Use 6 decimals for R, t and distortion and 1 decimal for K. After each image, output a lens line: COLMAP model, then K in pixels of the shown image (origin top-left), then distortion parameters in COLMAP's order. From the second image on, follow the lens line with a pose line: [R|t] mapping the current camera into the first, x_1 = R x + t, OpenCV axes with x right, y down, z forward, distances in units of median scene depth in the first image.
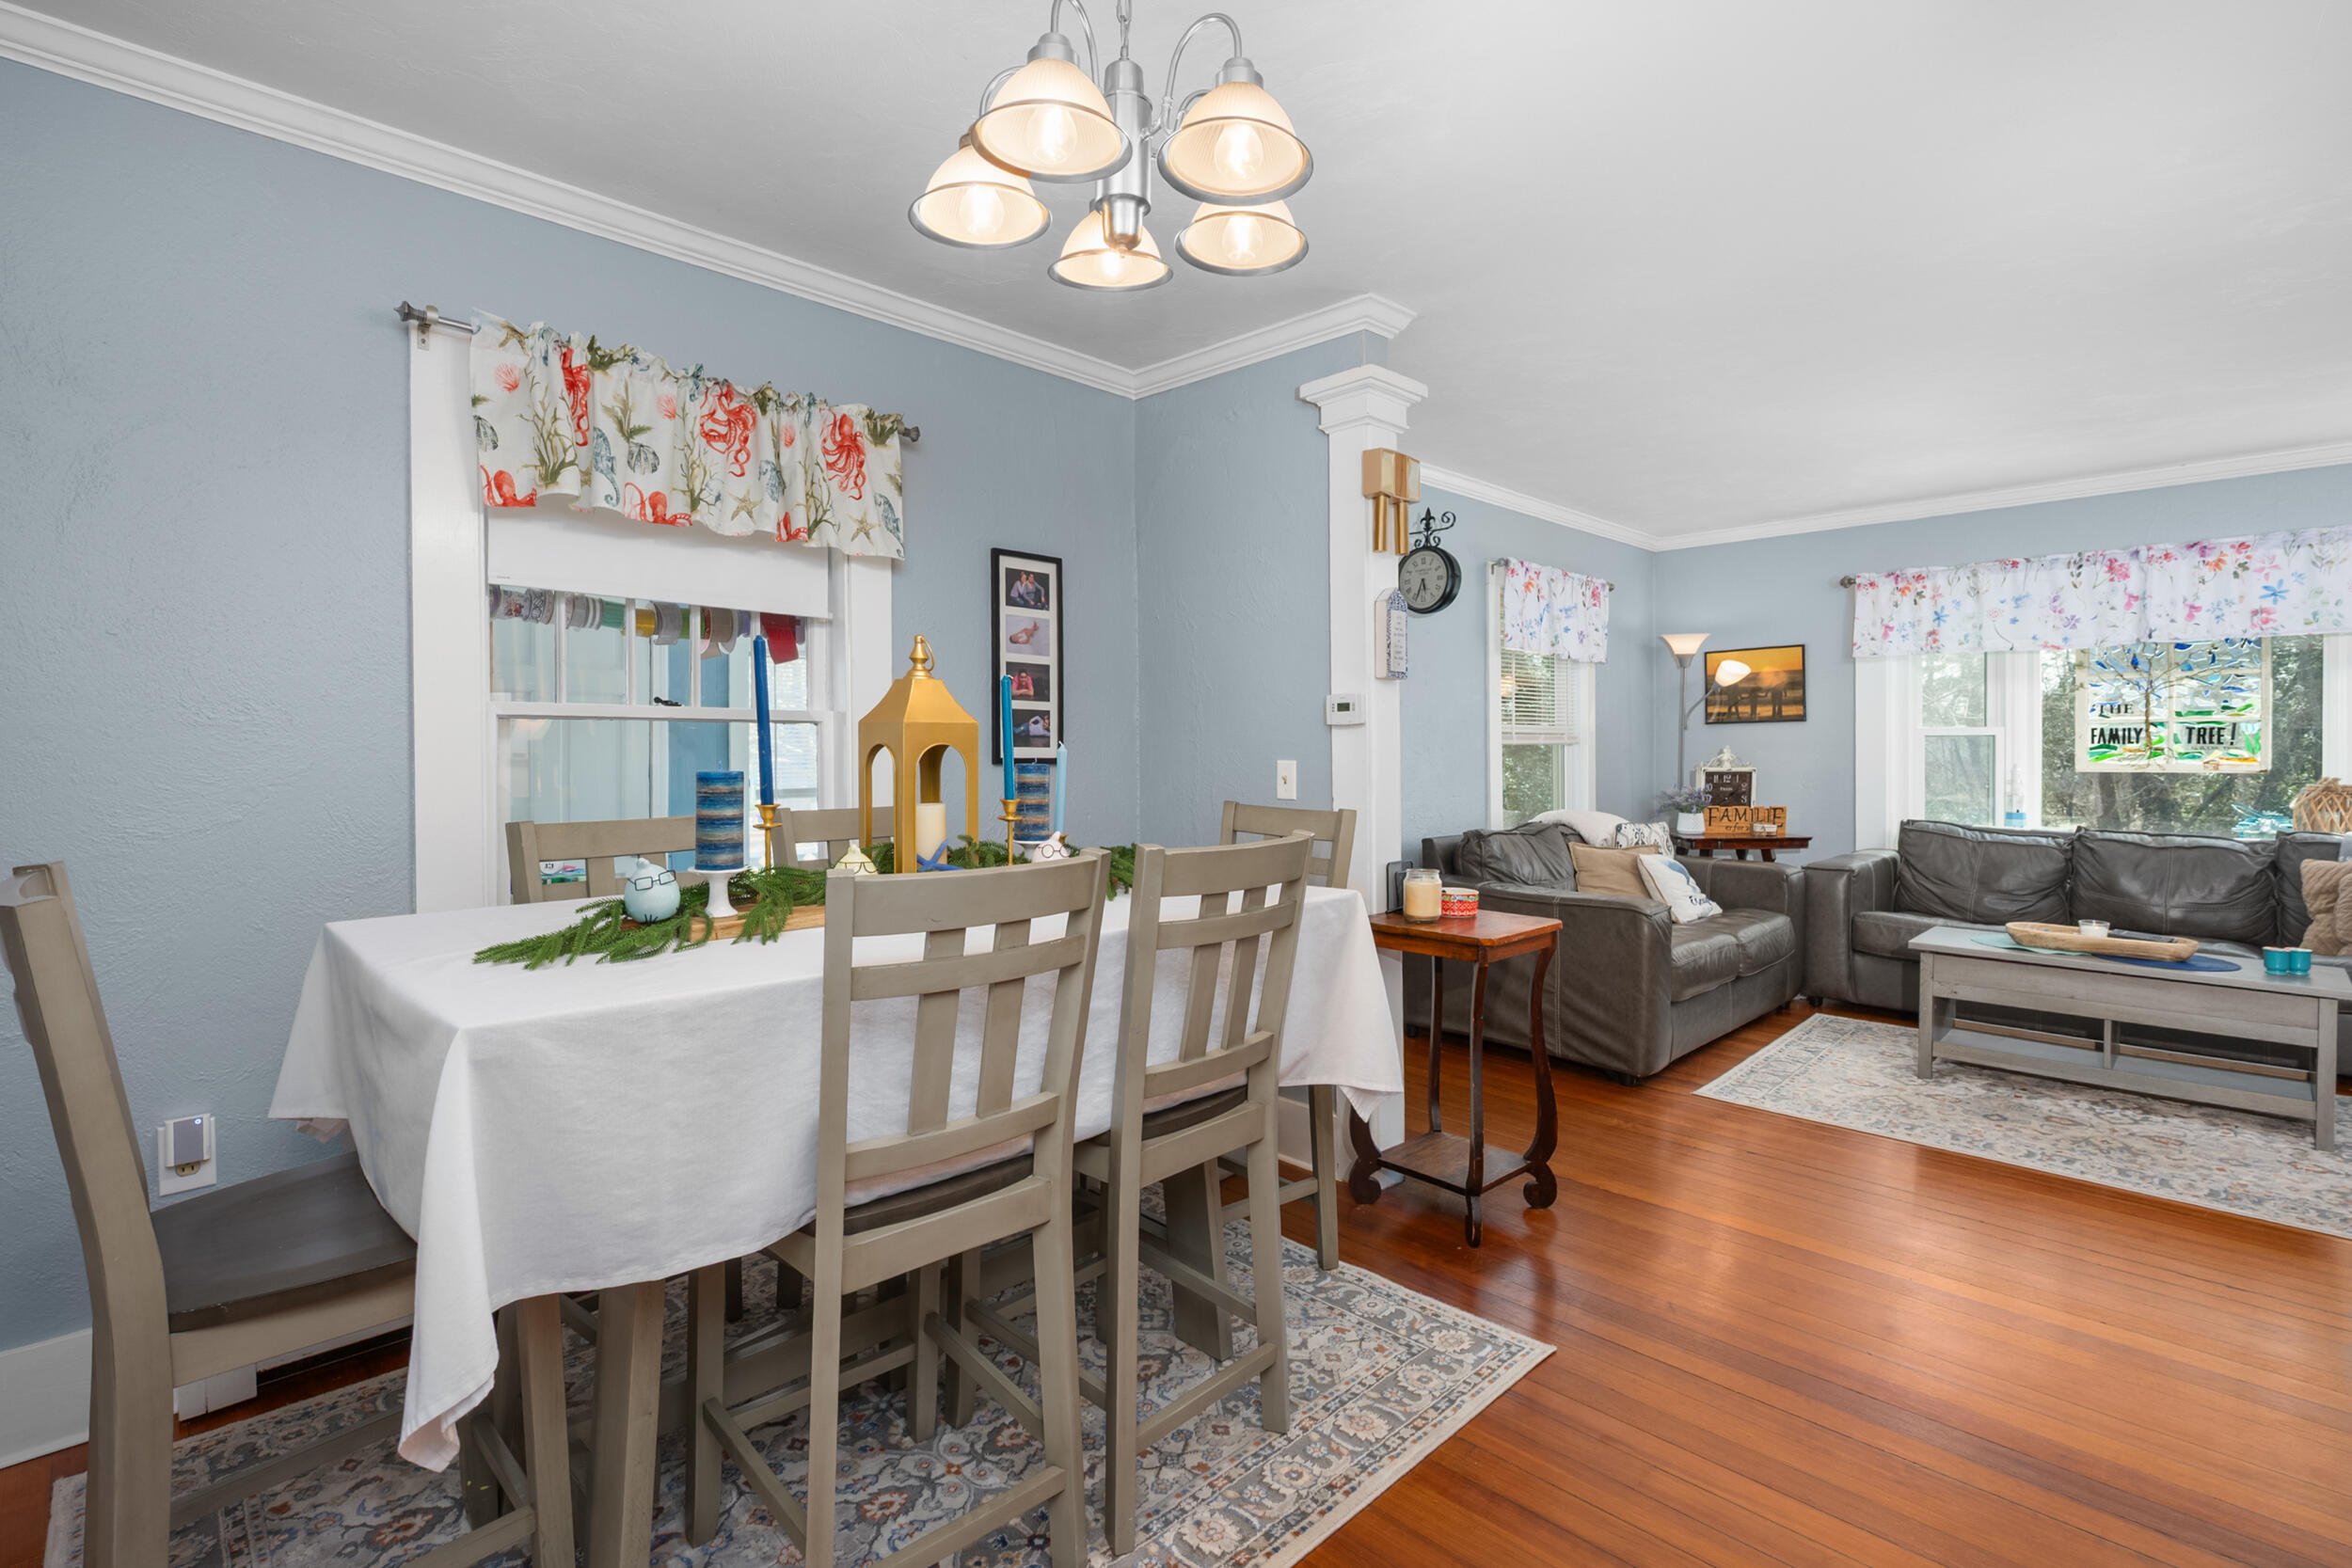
lens RADIAL K [[1104.1, 0, 1170.3], [0, 1104.1, 766.7], [0, 0, 1]] dist [-0.005296, -0.000105]
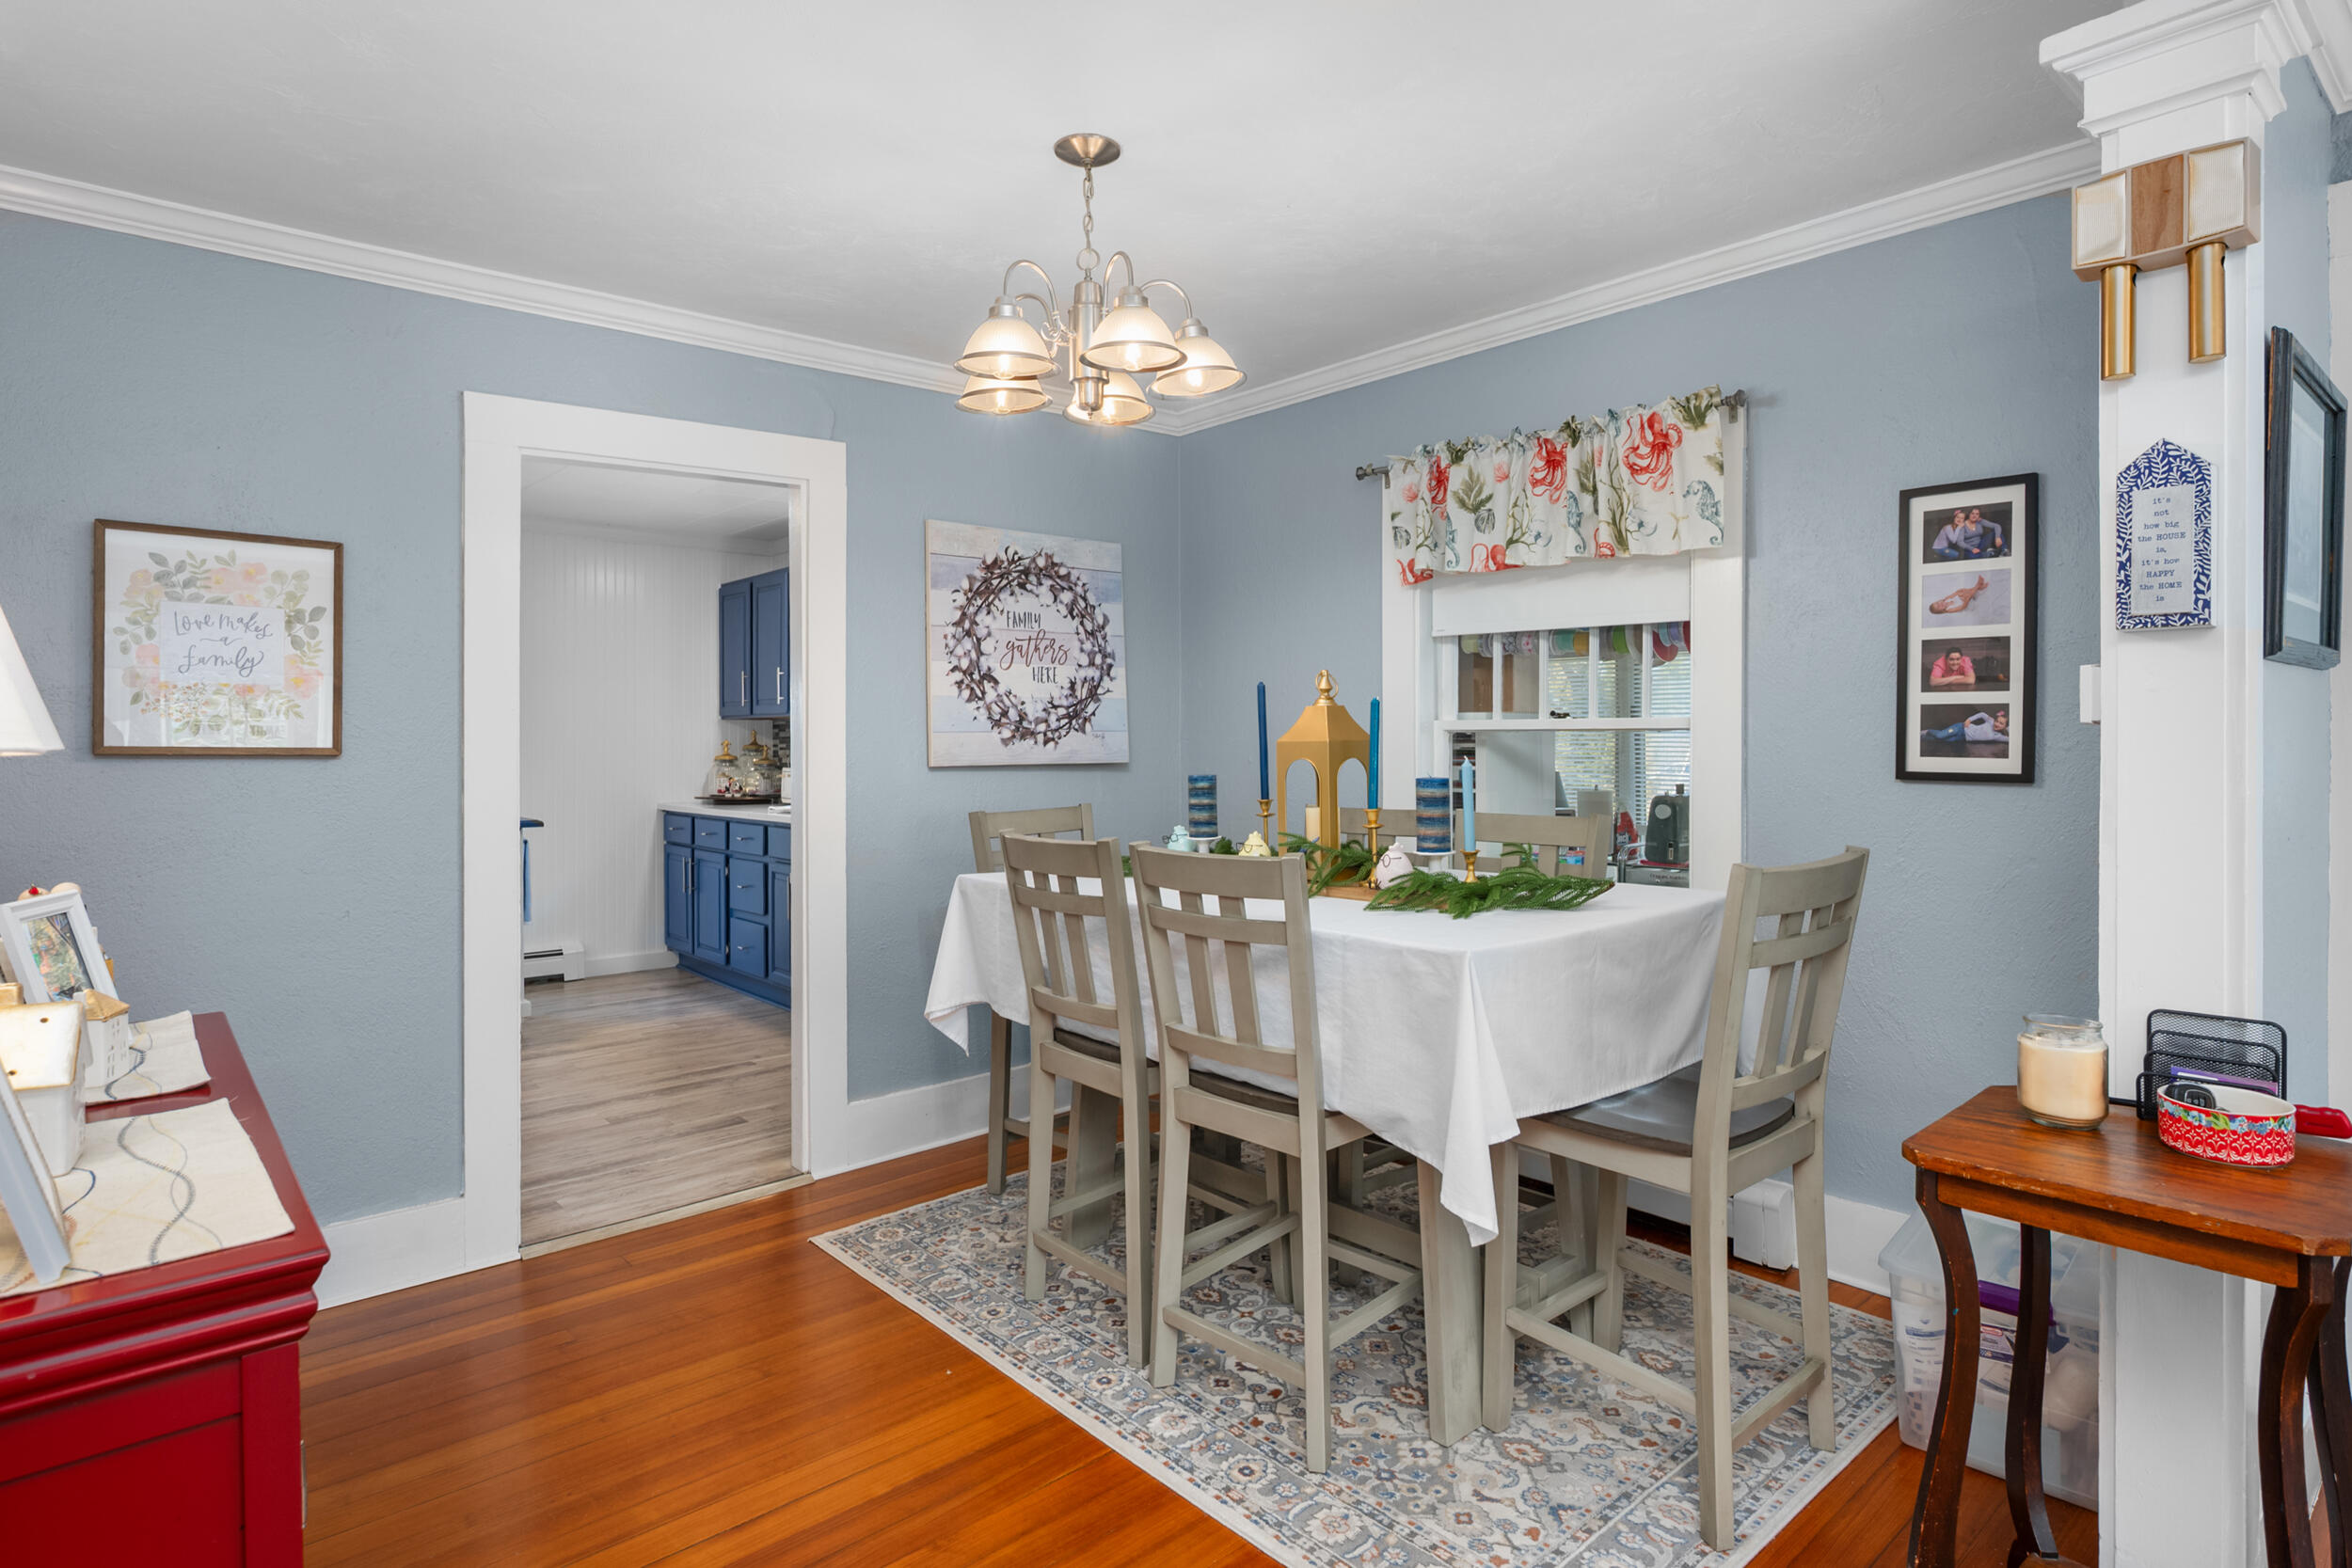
lens RADIAL K [[1253.3, 0, 1174.4], [0, 1253.3, 763.1], [0, 0, 1]] dist [0.000085, 0.000027]
pose [[-0.060000, 0.017874, -0.998038, 0.811371], [-0.013857, 0.999728, 0.018737, -0.025569], [0.998102, 0.014954, -0.059736, 0.631775]]
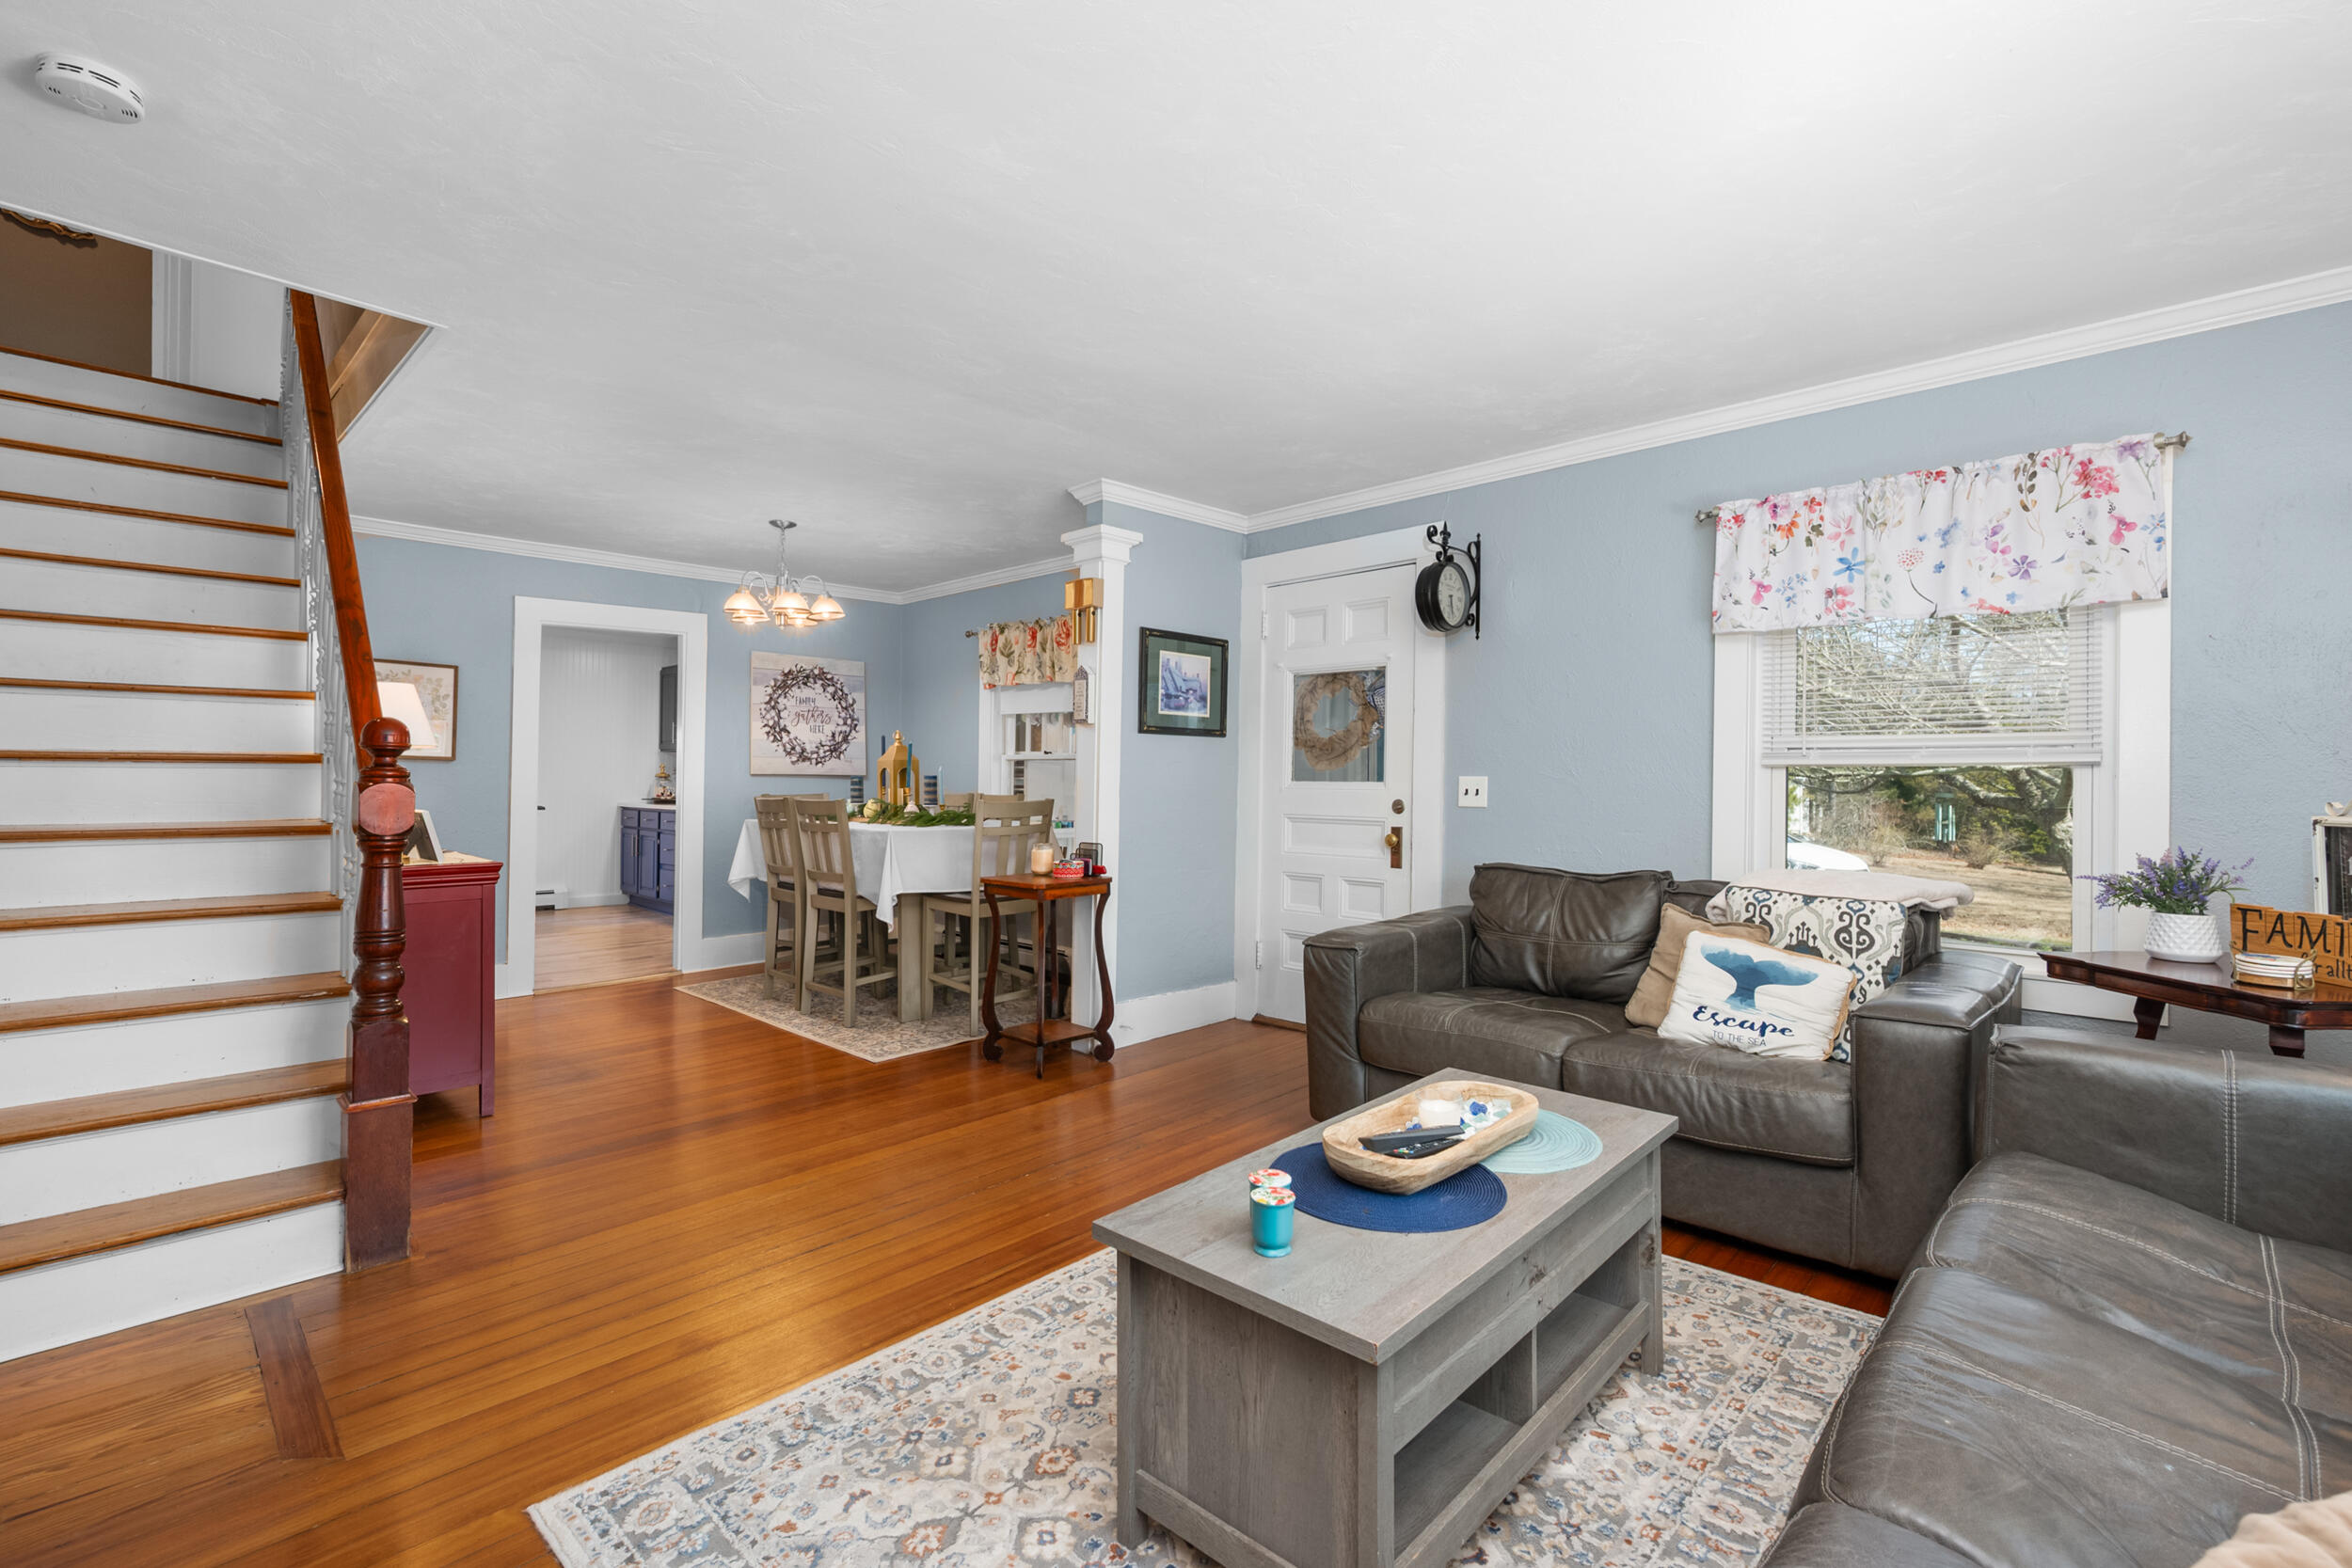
lens RADIAL K [[1027.3, 0, 1175.6], [0, 1027.3, 780.3], [0, 0, 1]] dist [0.000771, 0.000033]
pose [[0.028526, -0.001767, -0.999591, 1.714280], [-0.027299, 0.999624, -0.002546, 0.001125], [0.999220, 0.027360, 0.028467, 1.137677]]
